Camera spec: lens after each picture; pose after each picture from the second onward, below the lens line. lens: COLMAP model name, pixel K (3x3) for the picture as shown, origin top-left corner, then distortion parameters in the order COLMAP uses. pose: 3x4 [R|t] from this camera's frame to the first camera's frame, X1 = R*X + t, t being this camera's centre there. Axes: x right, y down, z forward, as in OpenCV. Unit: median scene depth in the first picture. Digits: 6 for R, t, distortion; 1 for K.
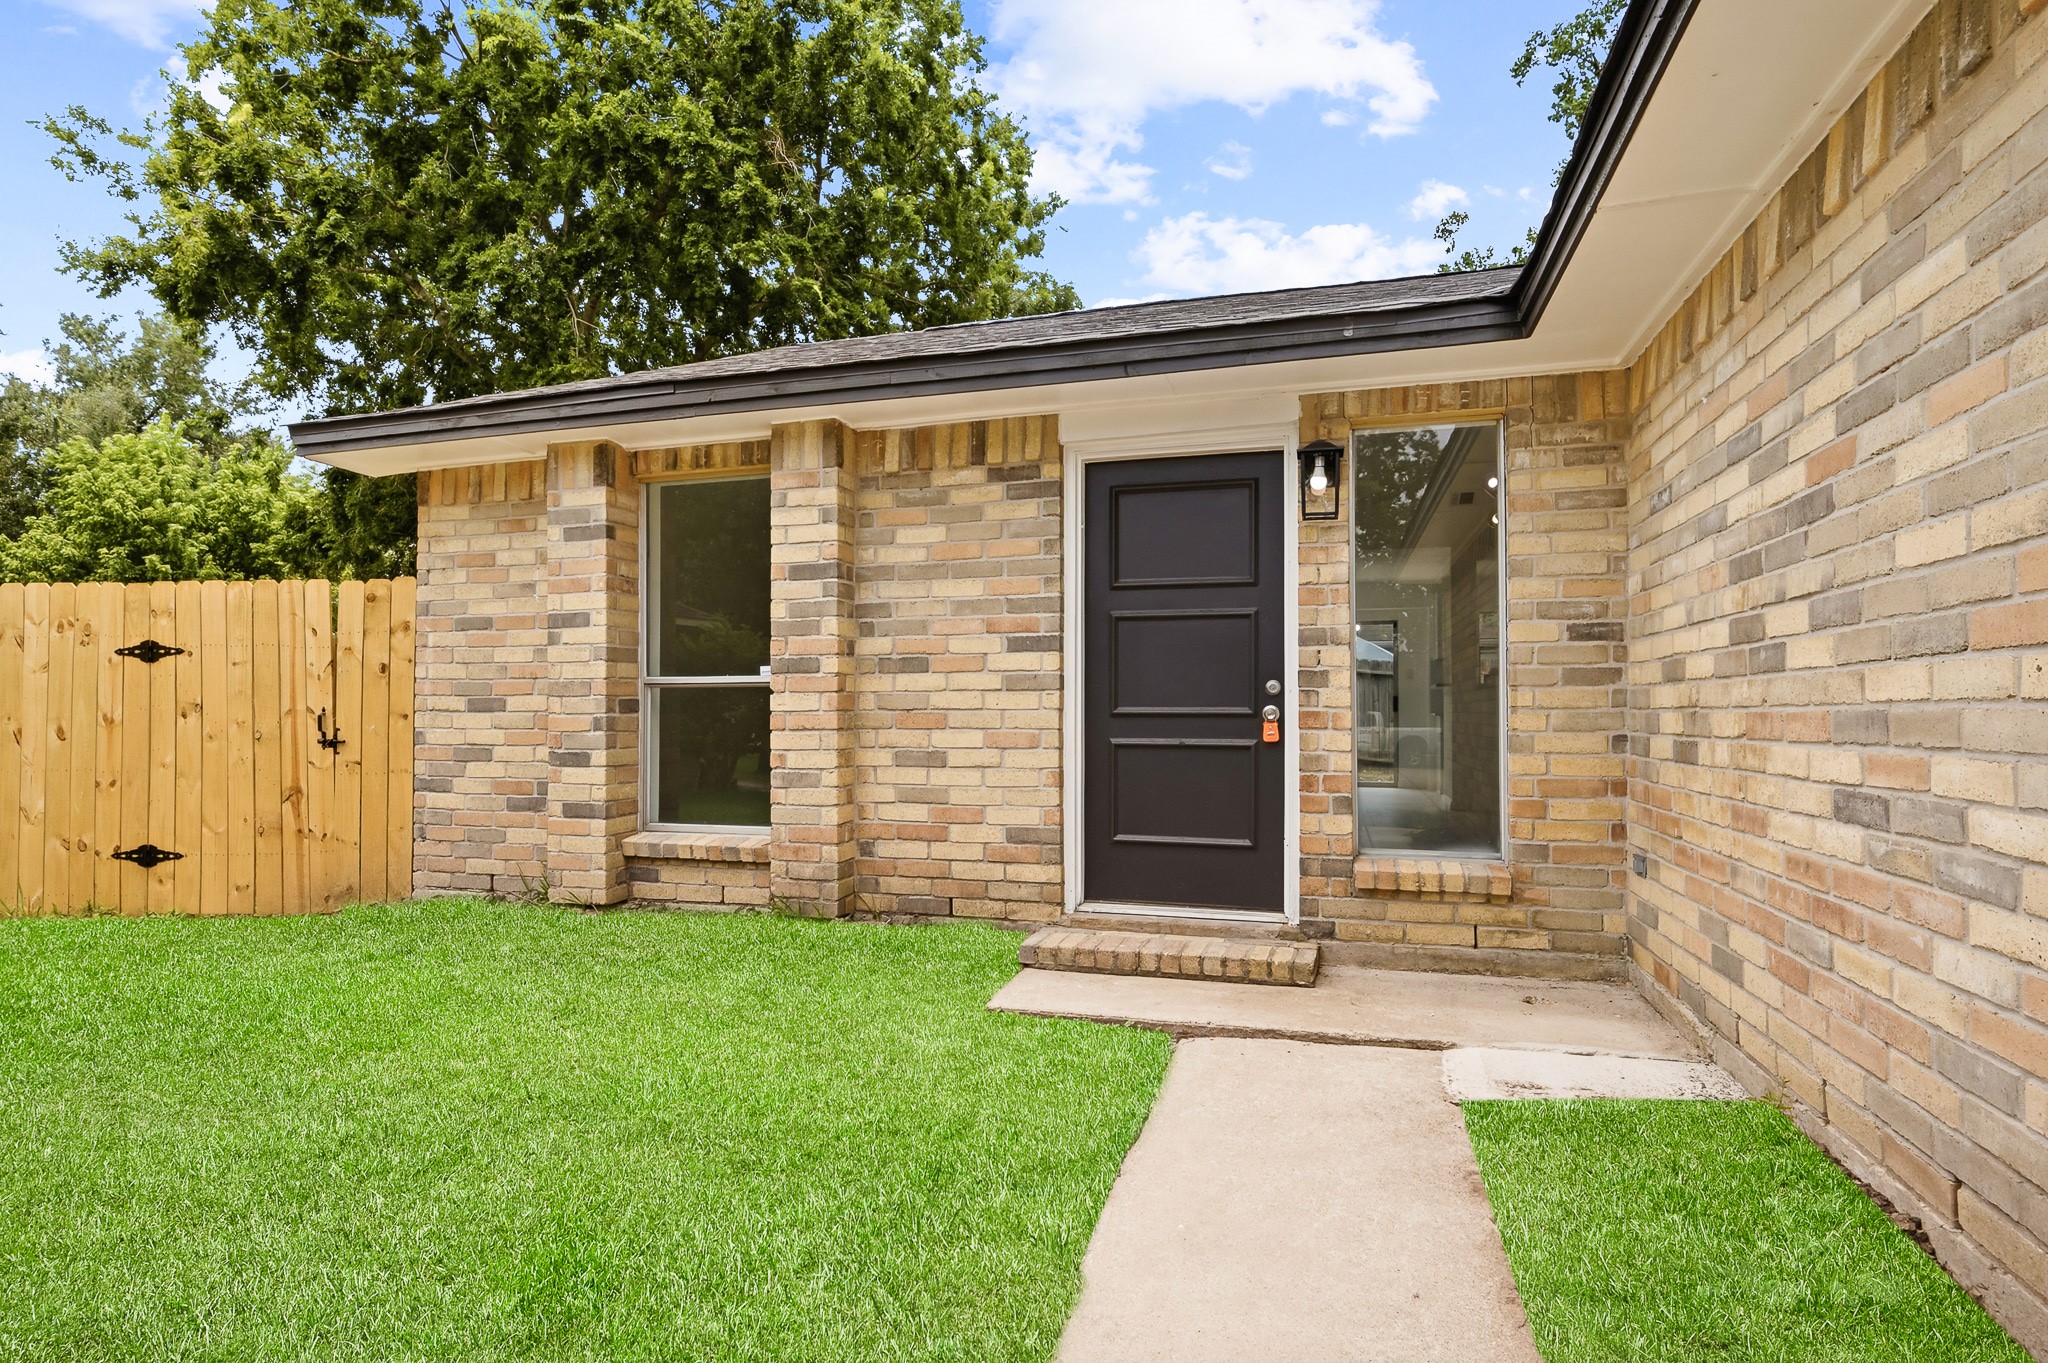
lens RADIAL K [[1048.1, 0, 1026.6], [0, 1048.1, 696.4], [0, 0, 1]] dist [-0.003593, -0.000587]
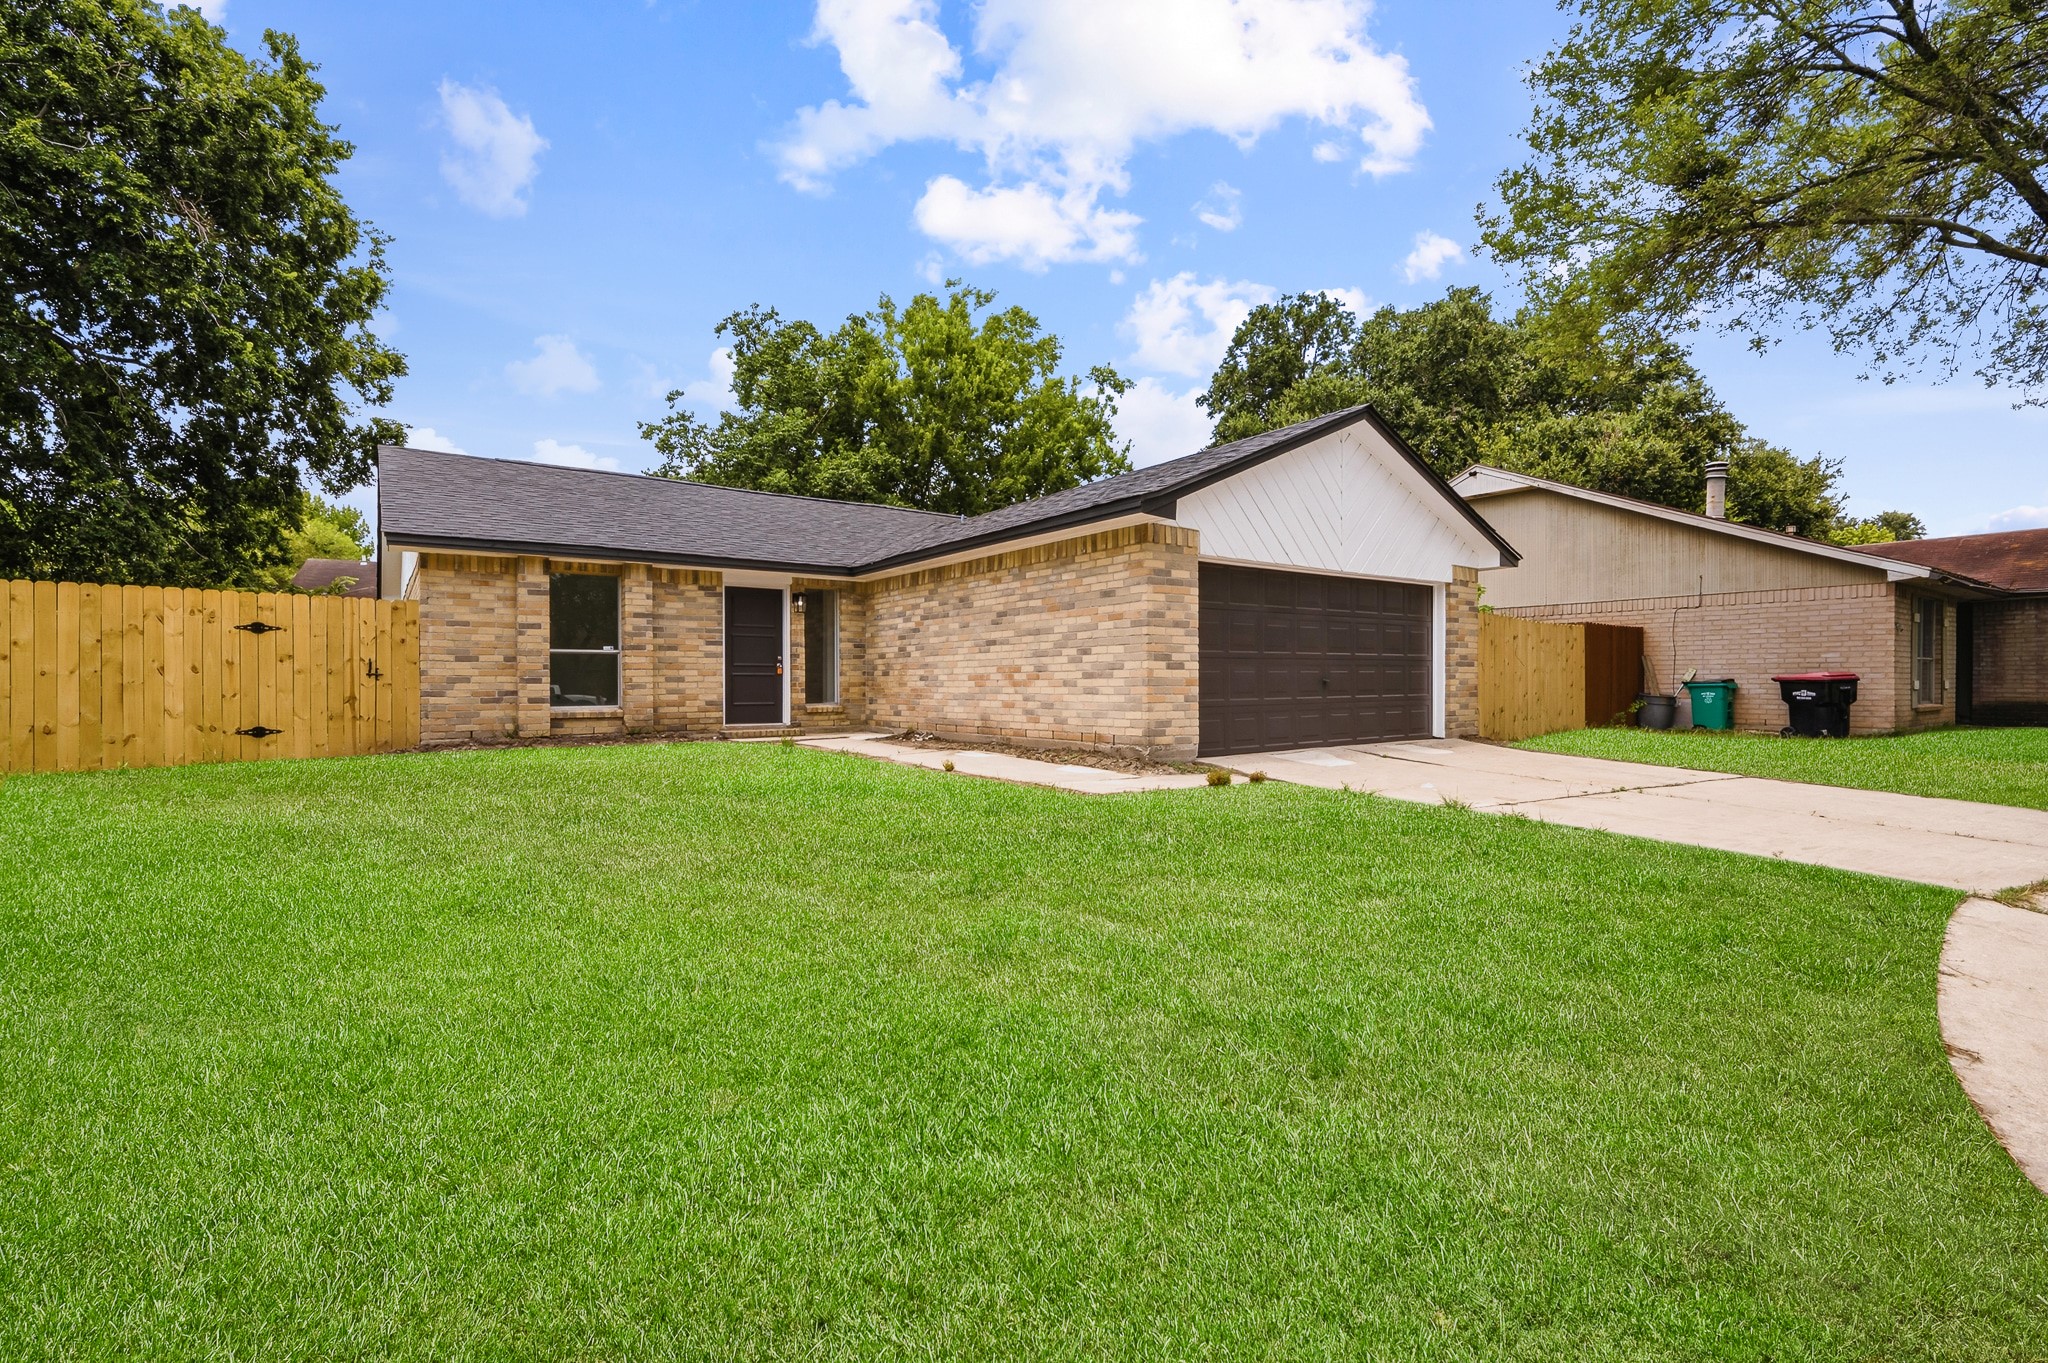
lens RADIAL K [[884.2, 0, 1020.9], [0, 884.2, 680.6], [0, 0, 1]] dist [-0.001534, 0.000039]
pose [[0.611427, 0.000661, 0.791300, -1.405422], [-0.009865, 0.999928, 0.006787, 0.033463], [-0.791239, -0.011956, 0.611390, -1.255512]]
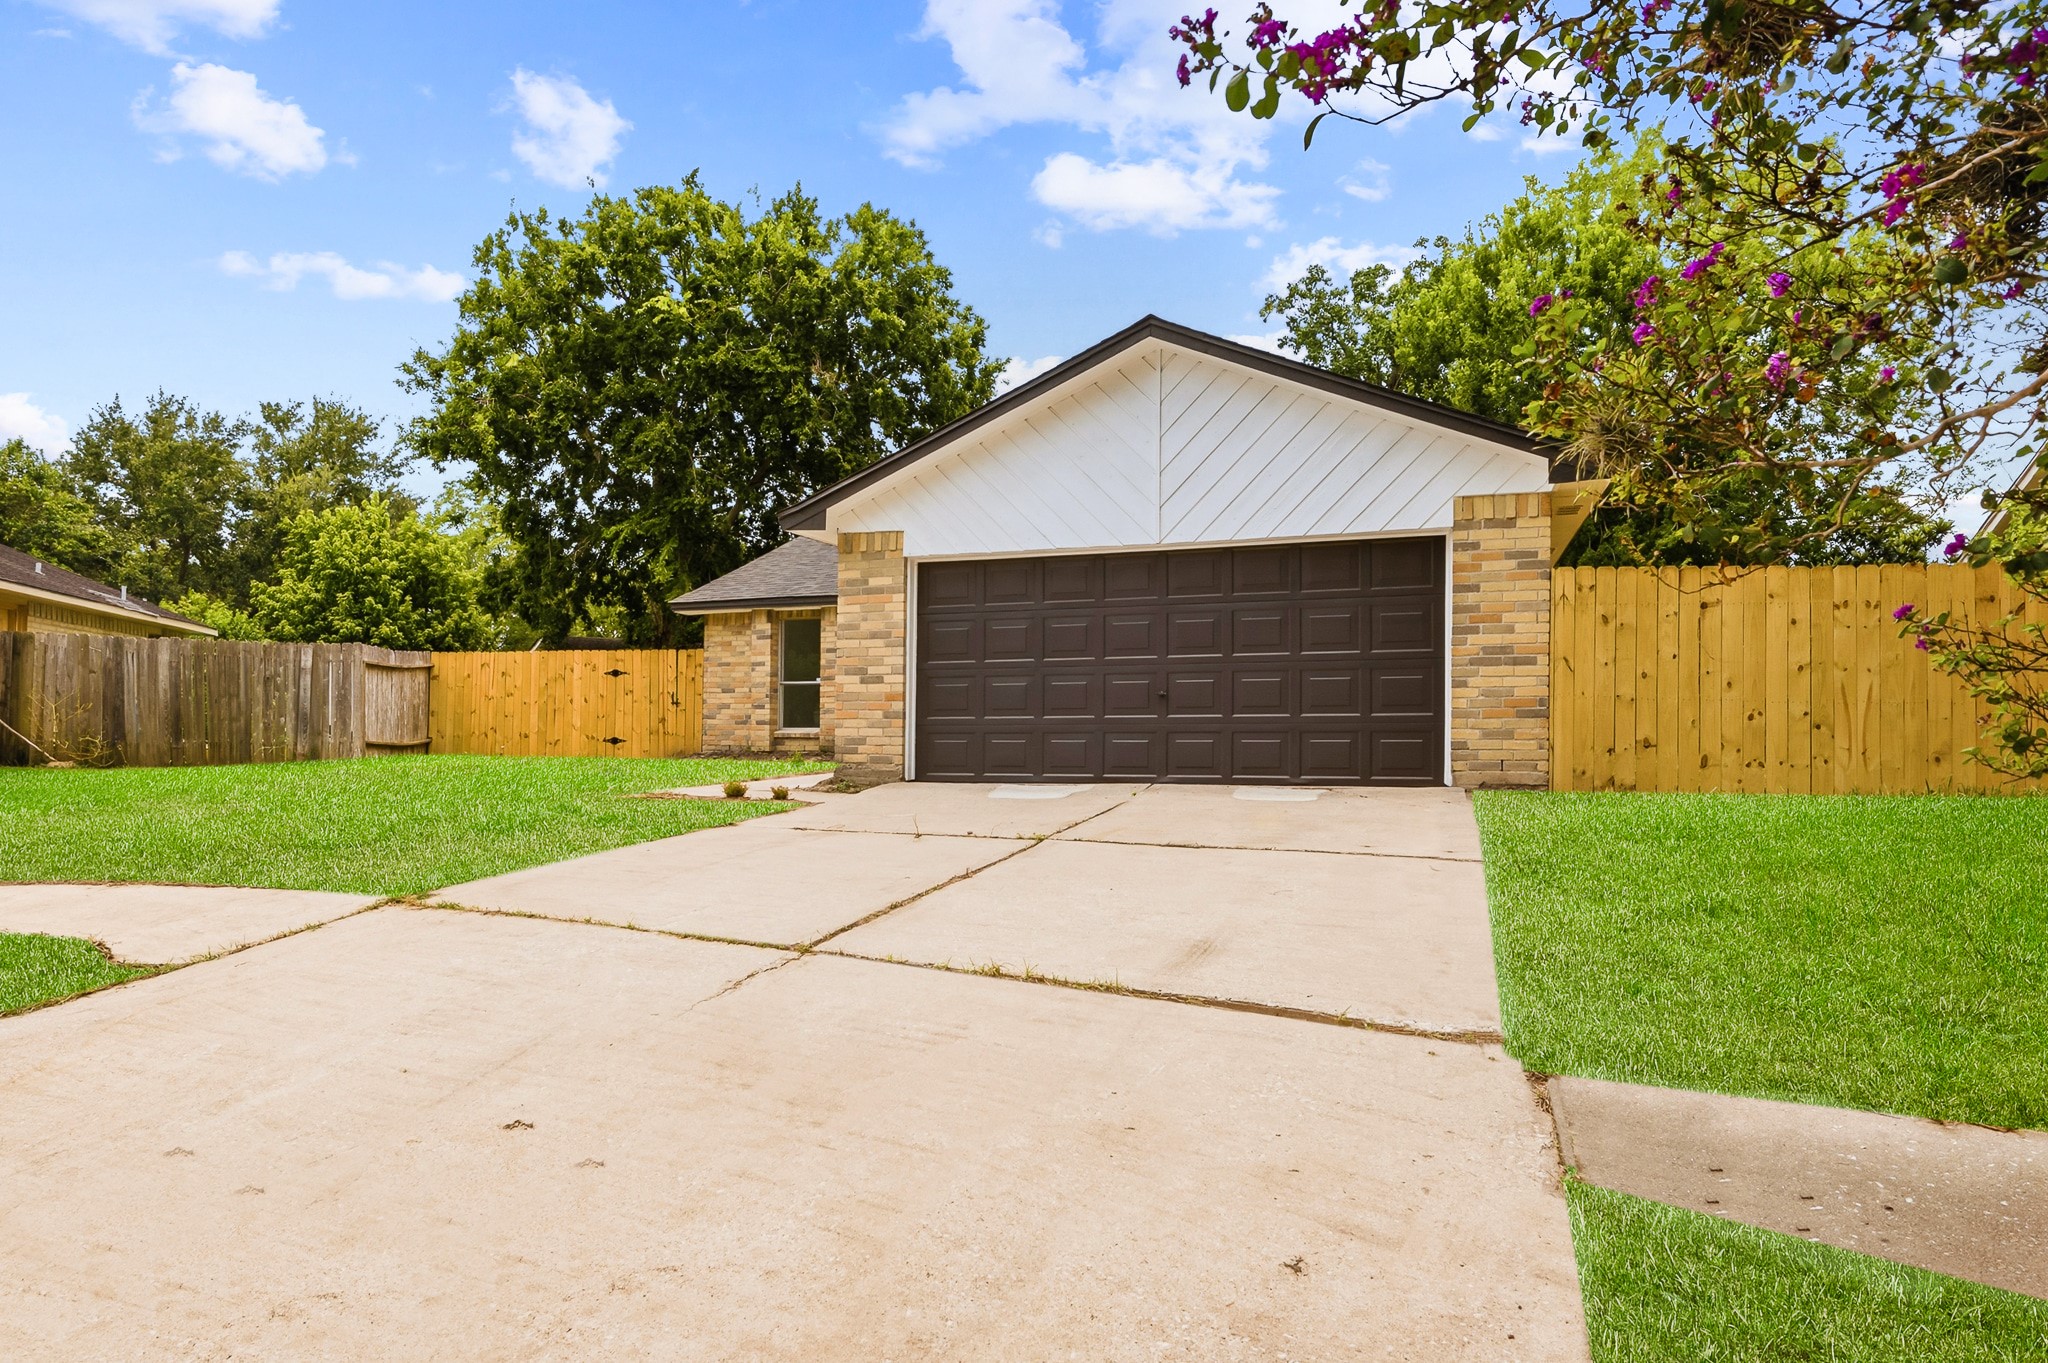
lens RADIAL K [[1186.1, 0, 1020.2], [0, 1186.1, 671.7], [0, 0, 1]] dist [-0.001043, -0.000466]
pose [[0.998675, 0.000646, -0.051450, 0.558852], [-0.002354, 0.999448, -0.033145, 0.070381], [0.051400, 0.033222, 0.998125, -2.609784]]
